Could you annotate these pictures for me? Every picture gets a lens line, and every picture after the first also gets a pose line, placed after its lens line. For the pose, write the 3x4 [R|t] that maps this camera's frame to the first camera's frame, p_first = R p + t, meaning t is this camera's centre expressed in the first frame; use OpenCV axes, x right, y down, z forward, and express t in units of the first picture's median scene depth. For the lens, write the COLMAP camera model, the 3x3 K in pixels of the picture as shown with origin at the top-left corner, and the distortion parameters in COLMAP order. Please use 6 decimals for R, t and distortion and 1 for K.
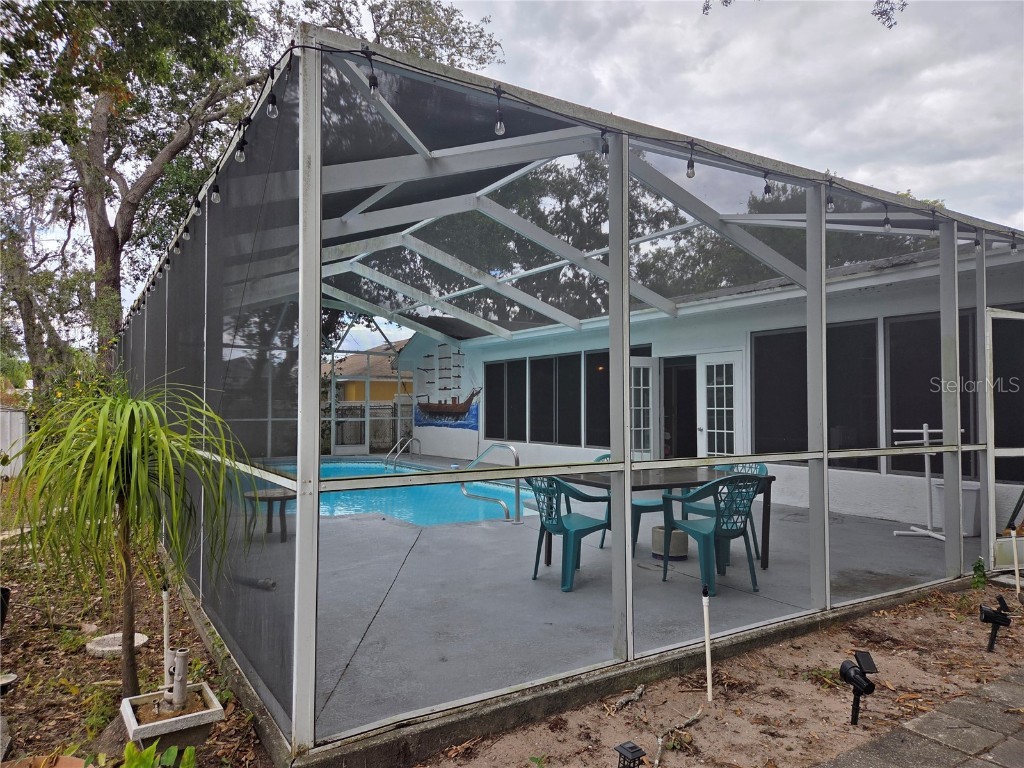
lens RADIAL K [[690.4, 0, 520.8], [0, 690.4, 386.7], [0, 0, 1]] dist [0.080706, -0.068387]
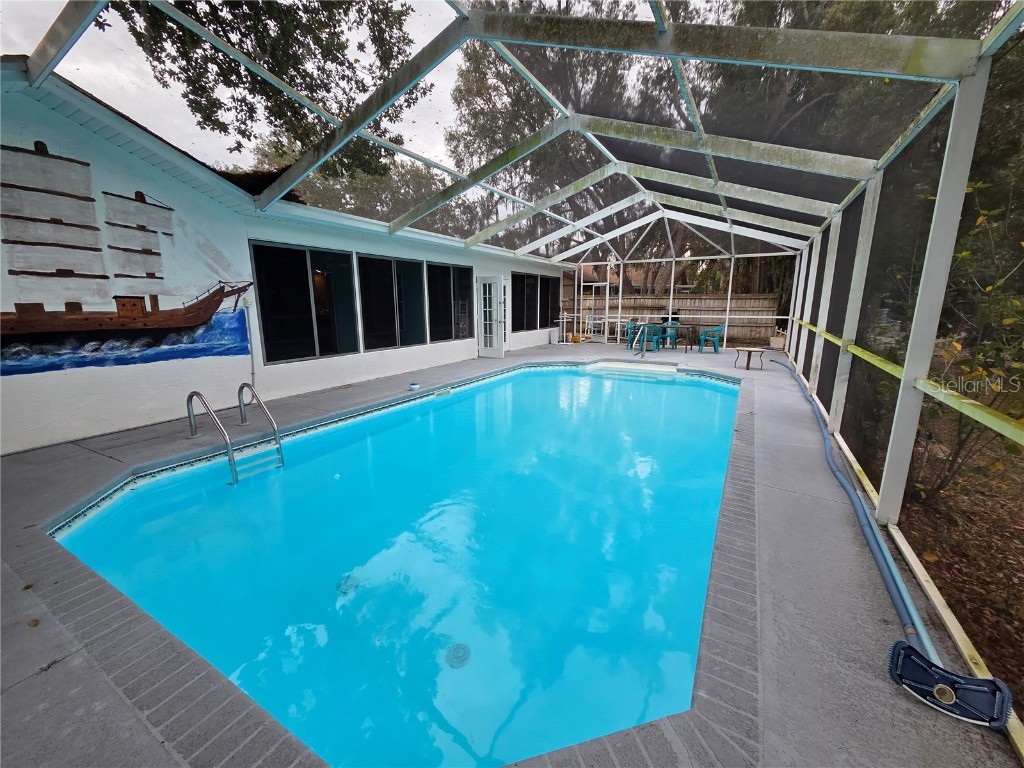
lens RADIAL K [[410.7, 0, 512.0], [0, 410.7, 384.0], [0, 0, 1]] dist [0.131340, -0.000004]
pose [[-0.457593, -0.175318, 0.871707, -0.534567], [-0.006567, 0.981008, 0.193854, 0.013480], [-0.889138, 0.082982, -0.450054, 1.001353]]
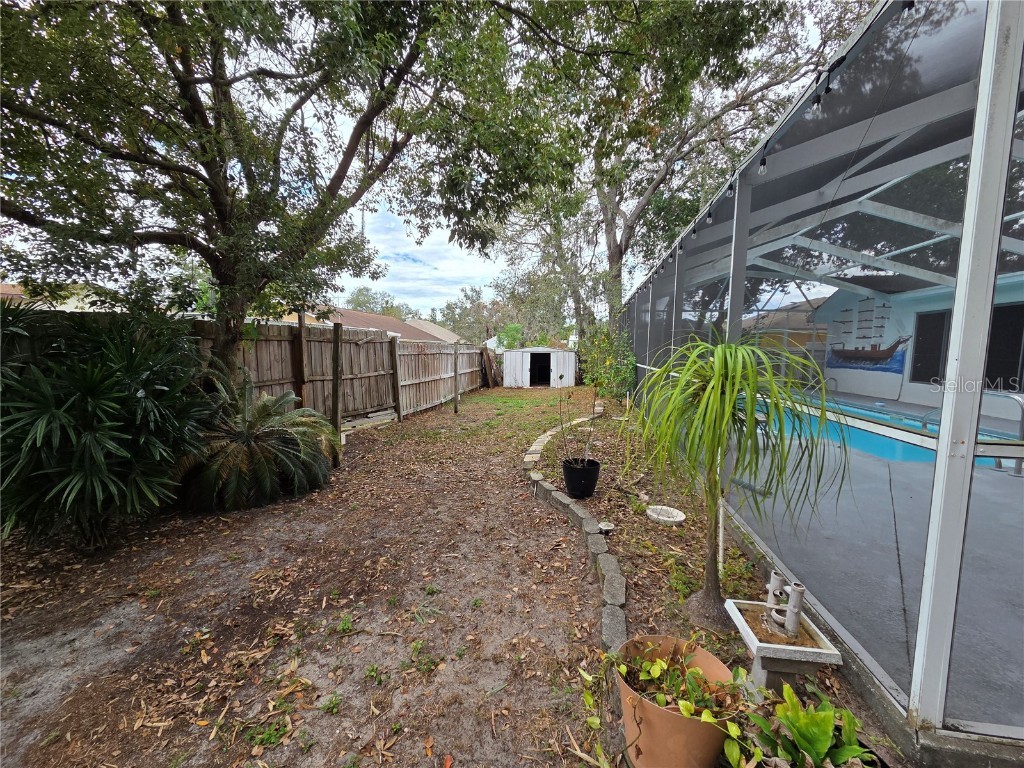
lens RADIAL K [[421.2, 0, 506.5], [0, 421.2, 387.9], [0, 0, 1]] dist [0.000541, 0.000003]
pose [[0.734037, 0.070517, -0.675439, -0.072789], [0.008938, 0.993505, 0.113437, 0.001652], [0.679051, -0.089304, 0.728639, 0.051243]]
